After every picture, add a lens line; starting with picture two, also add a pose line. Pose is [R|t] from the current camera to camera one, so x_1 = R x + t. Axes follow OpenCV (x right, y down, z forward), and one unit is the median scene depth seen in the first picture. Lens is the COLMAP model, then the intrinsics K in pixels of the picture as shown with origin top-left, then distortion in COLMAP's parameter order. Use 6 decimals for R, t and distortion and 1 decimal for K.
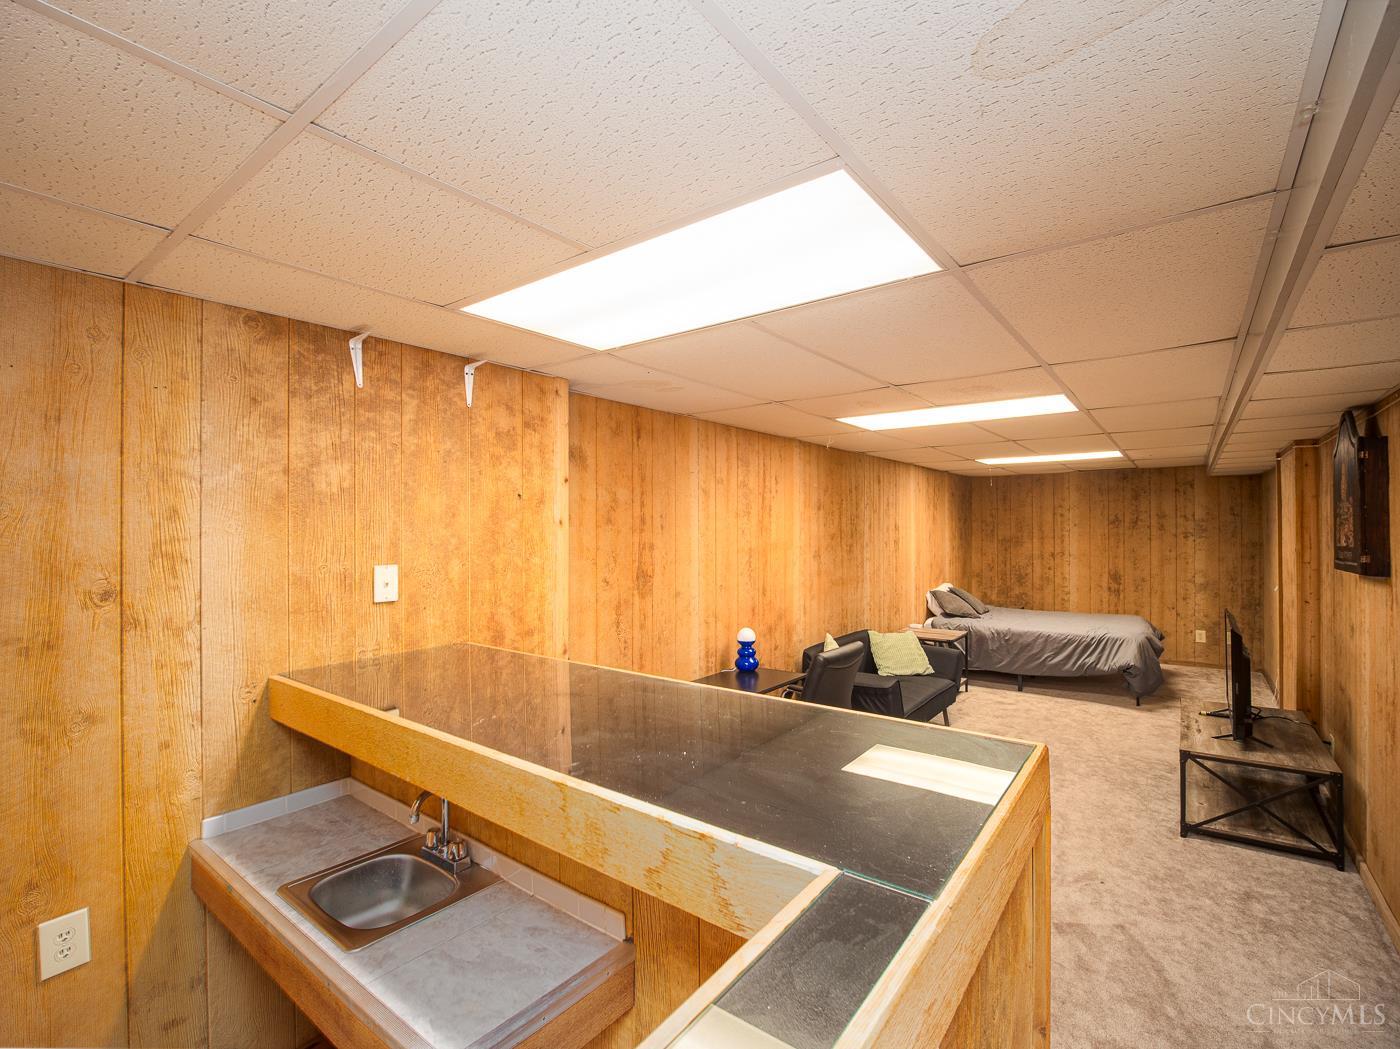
lens RADIAL K [[647.0, 0, 692.8], [0, 647.0, 513.6], [0, 0, 1]] dist [-0.022138, -0.000320]
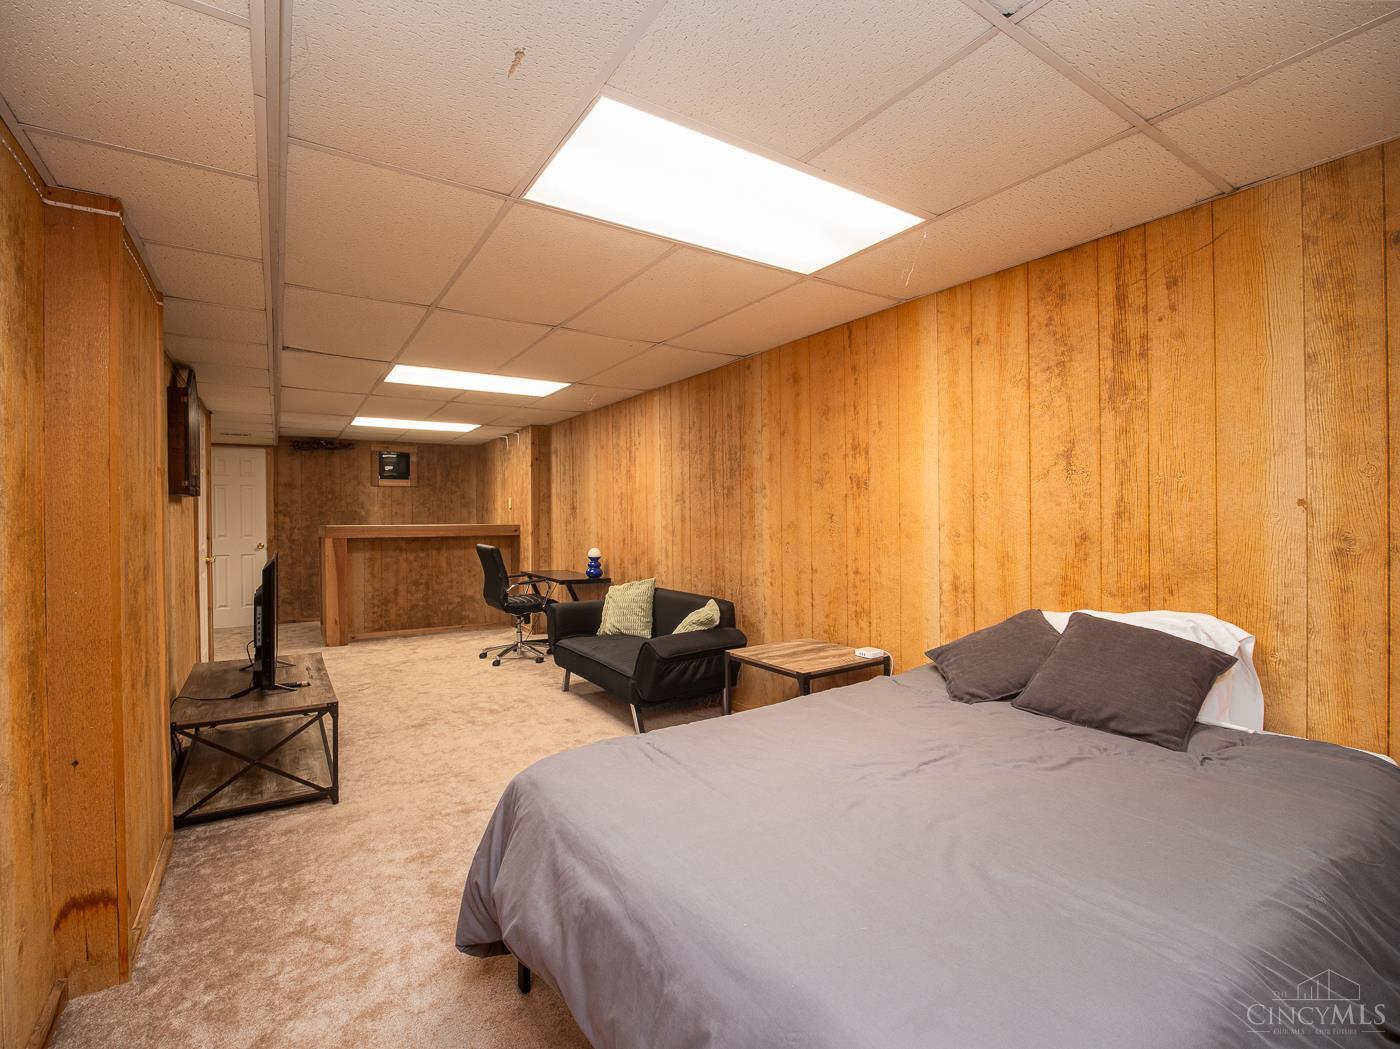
lens RADIAL K [[647.0, 0, 692.8], [0, 647.0, 513.6], [0, 0, 1]] dist [-0.022138, -0.000320]
pose [[-0.336618, 0.003925, -0.941633, 1.193773], [0.028747, 0.999568, -0.006110, 0.101681], [0.941203, -0.029126, -0.336585, 1.486193]]
